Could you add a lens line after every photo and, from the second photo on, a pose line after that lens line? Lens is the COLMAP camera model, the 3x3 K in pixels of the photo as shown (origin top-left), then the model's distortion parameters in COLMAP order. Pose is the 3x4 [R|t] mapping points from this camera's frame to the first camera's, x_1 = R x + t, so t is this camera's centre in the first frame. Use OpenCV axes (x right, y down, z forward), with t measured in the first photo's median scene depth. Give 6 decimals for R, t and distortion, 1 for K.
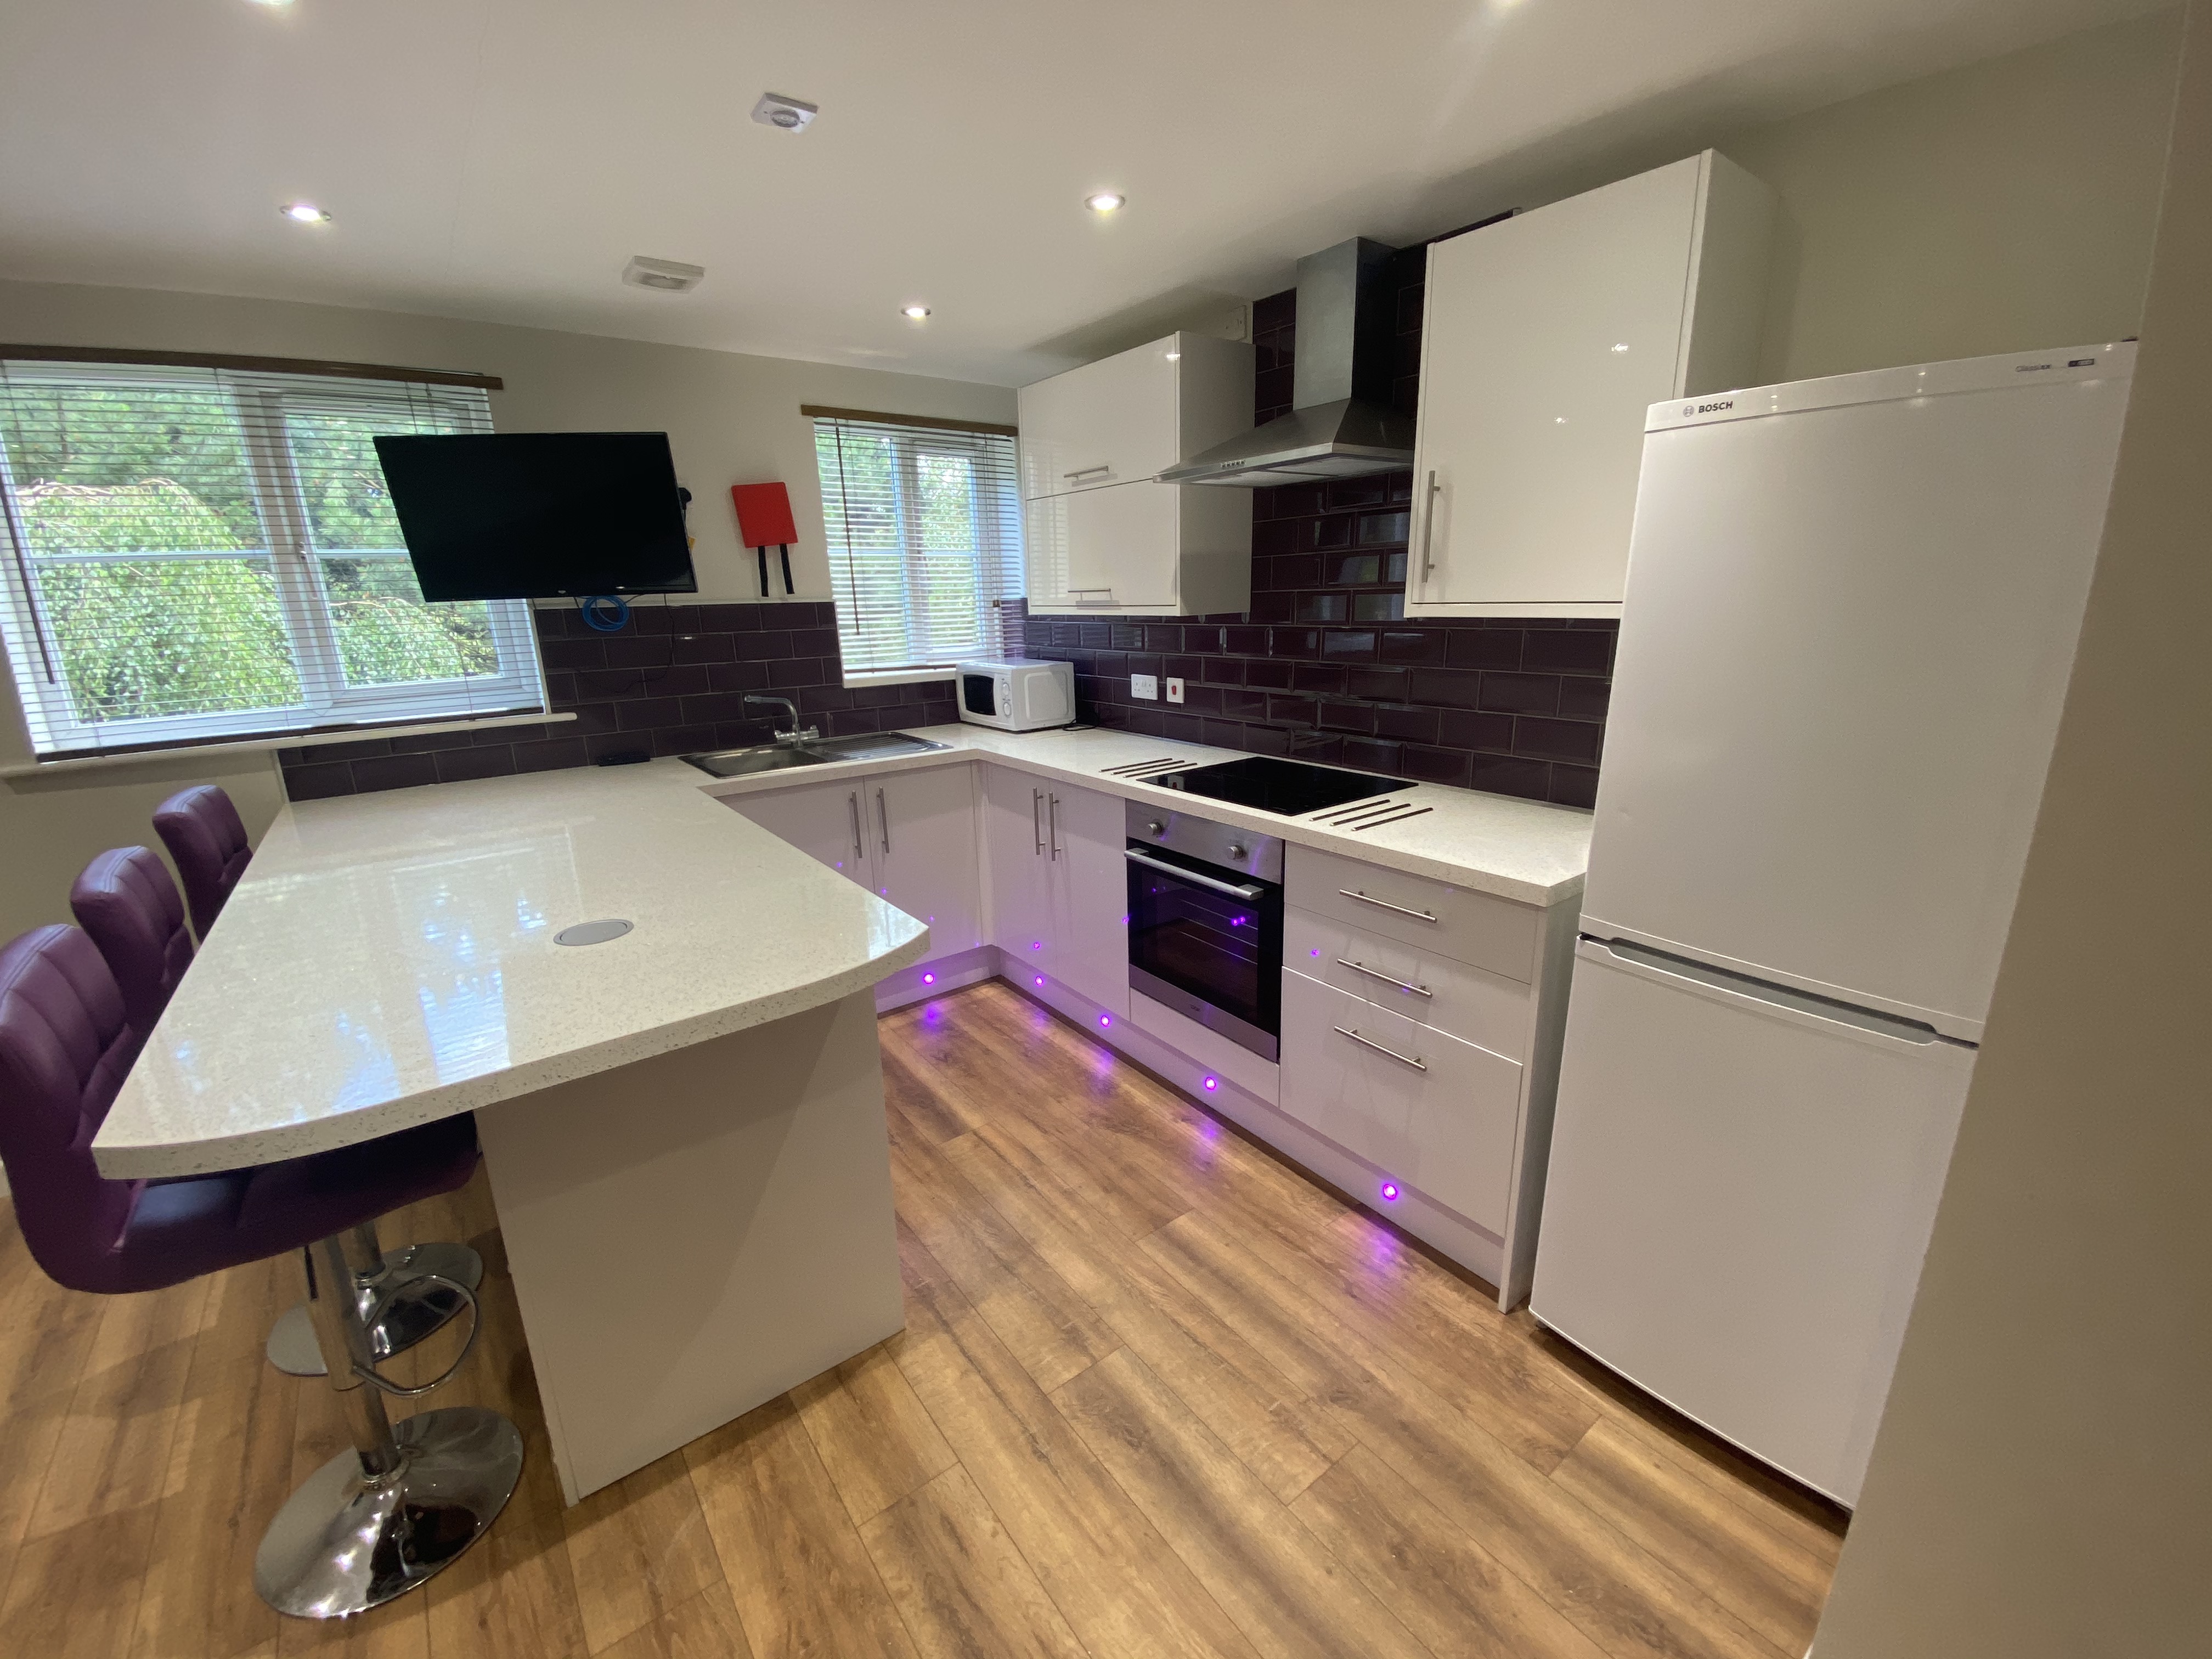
lens RADIAL K [[902.4, 0, 1106.5], [0, 902.4, 830.7], [0, 0, 1]] dist [0.019230, -0.020643]
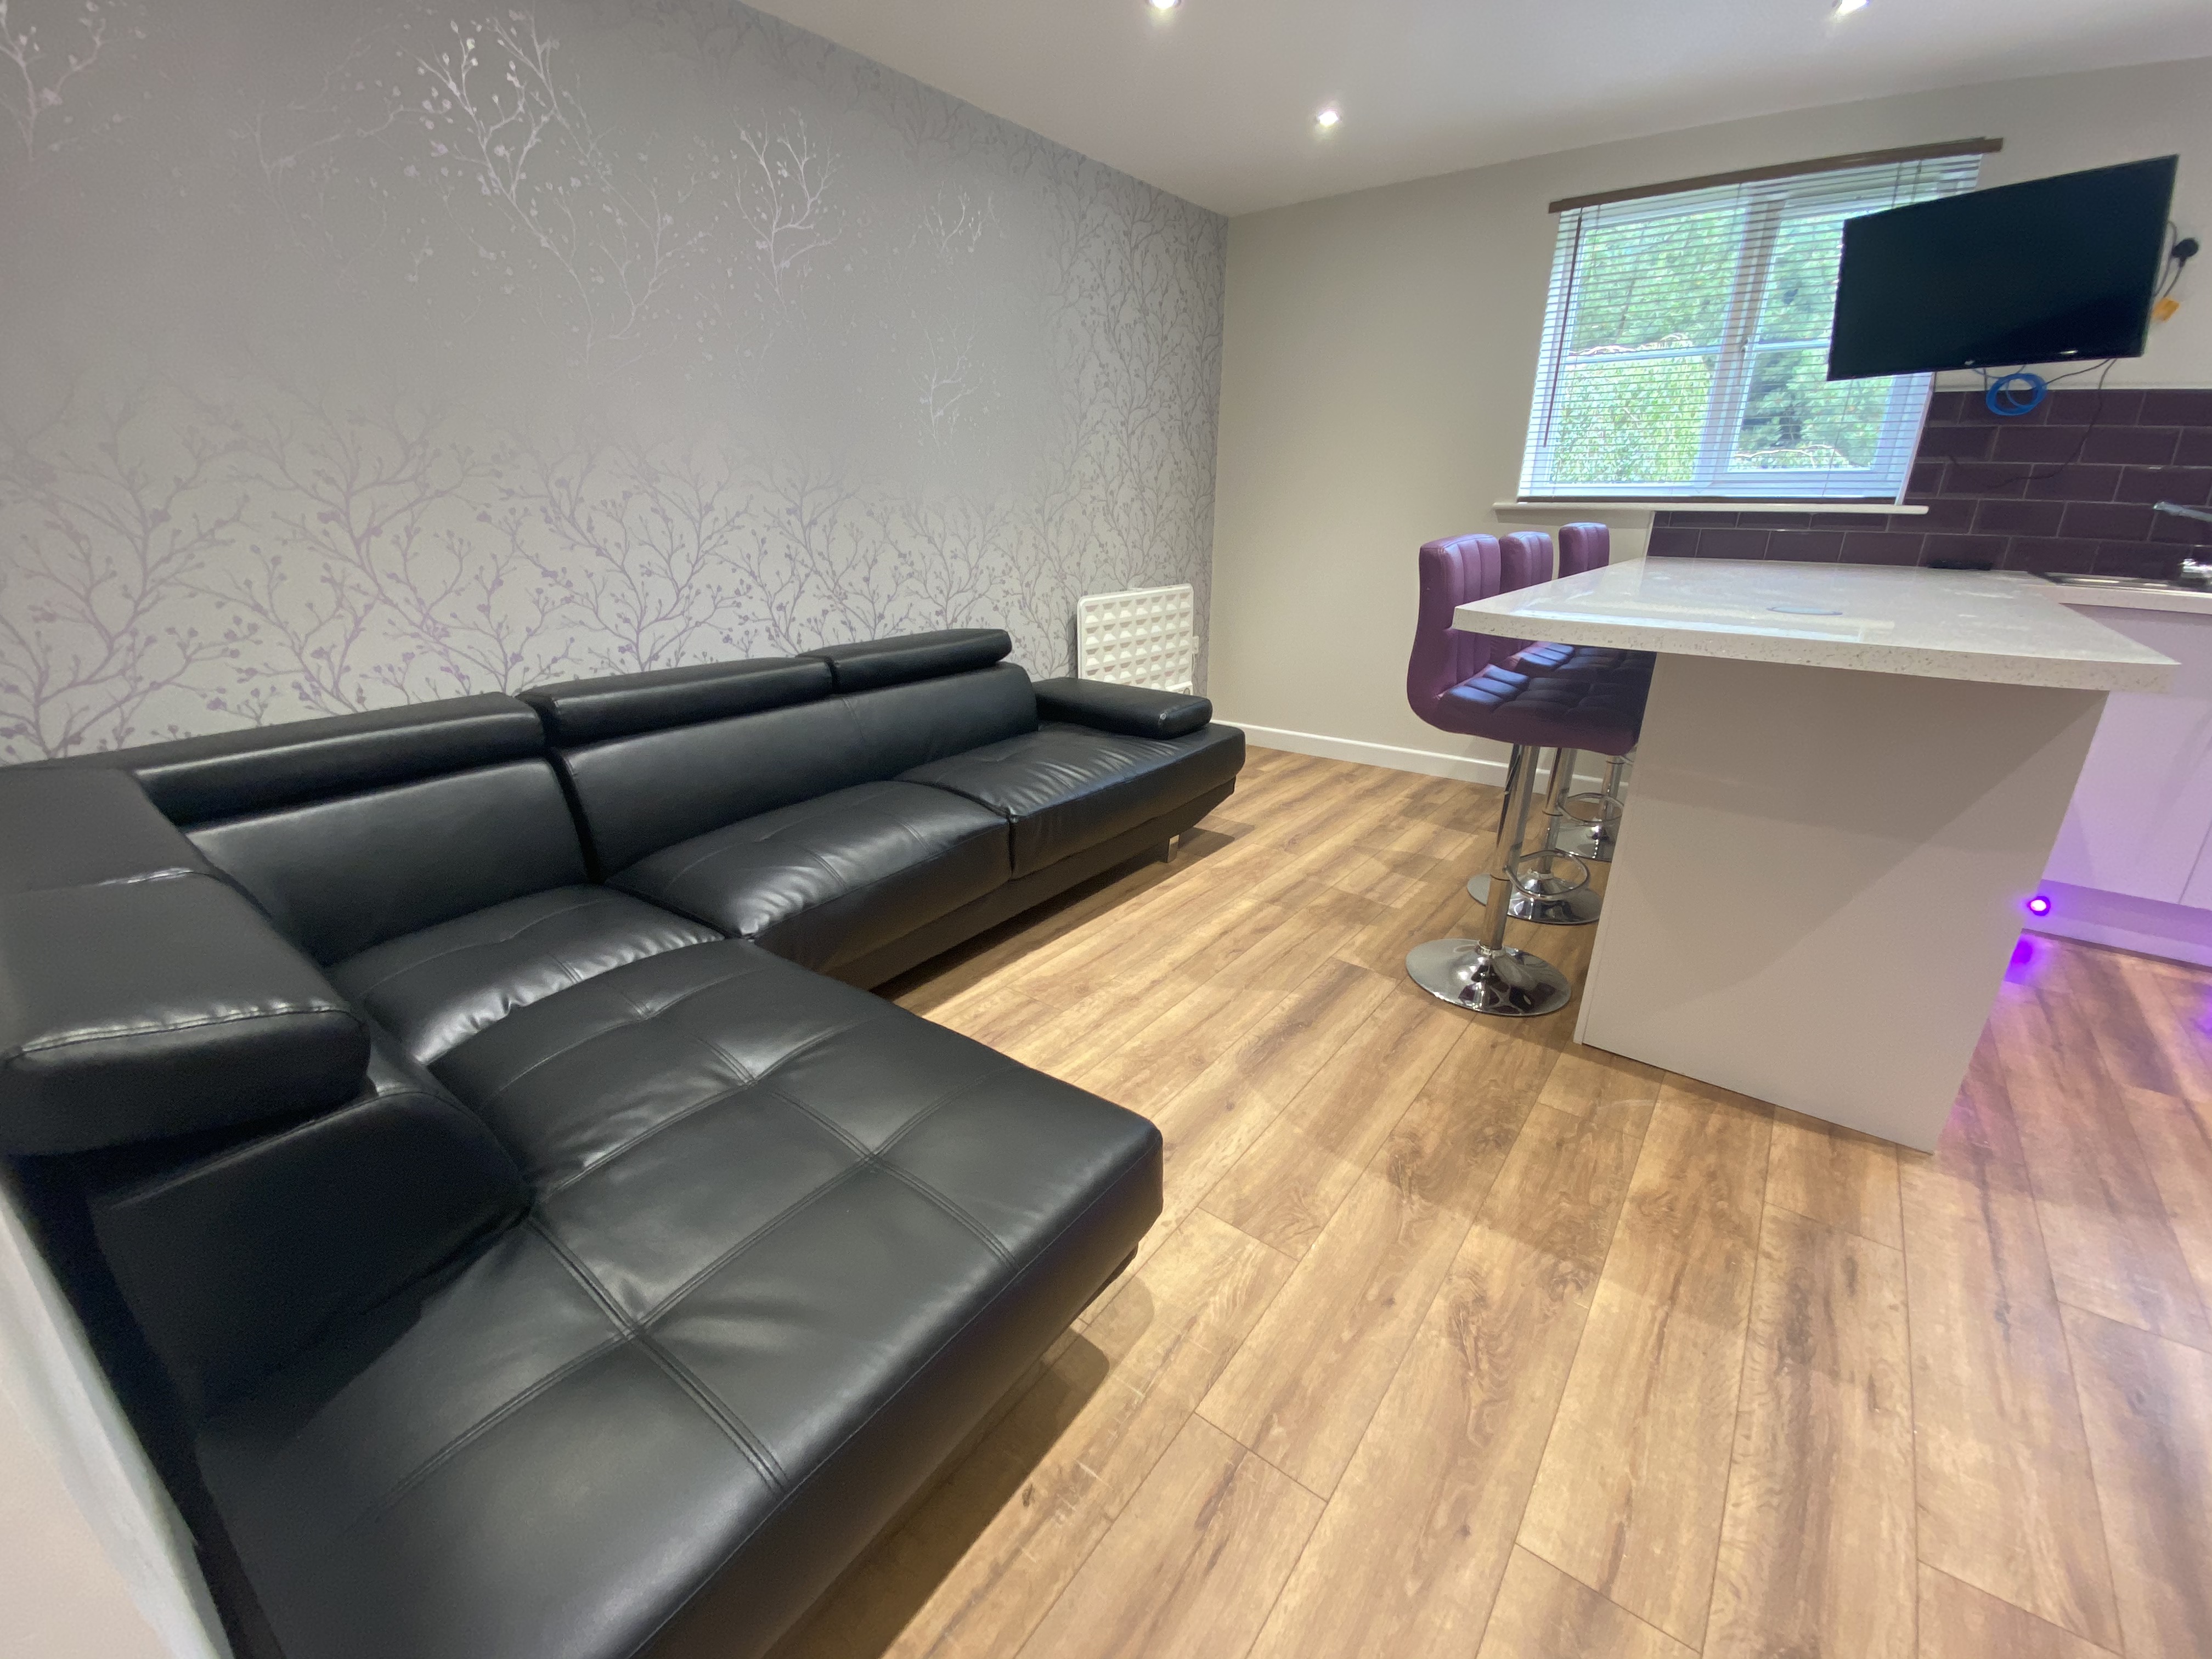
lens RADIAL K [[902.4, 0, 1106.5], [0, 902.4, 830.7], [0, 0, 1]] dist [0.019230, -0.020643]
pose [[0.267202, 0.362272, -0.892952, 0.246534], [-0.262634, 0.918942, 0.294227, 0.211919], [0.927161, 0.155901, 0.340687, -0.112547]]
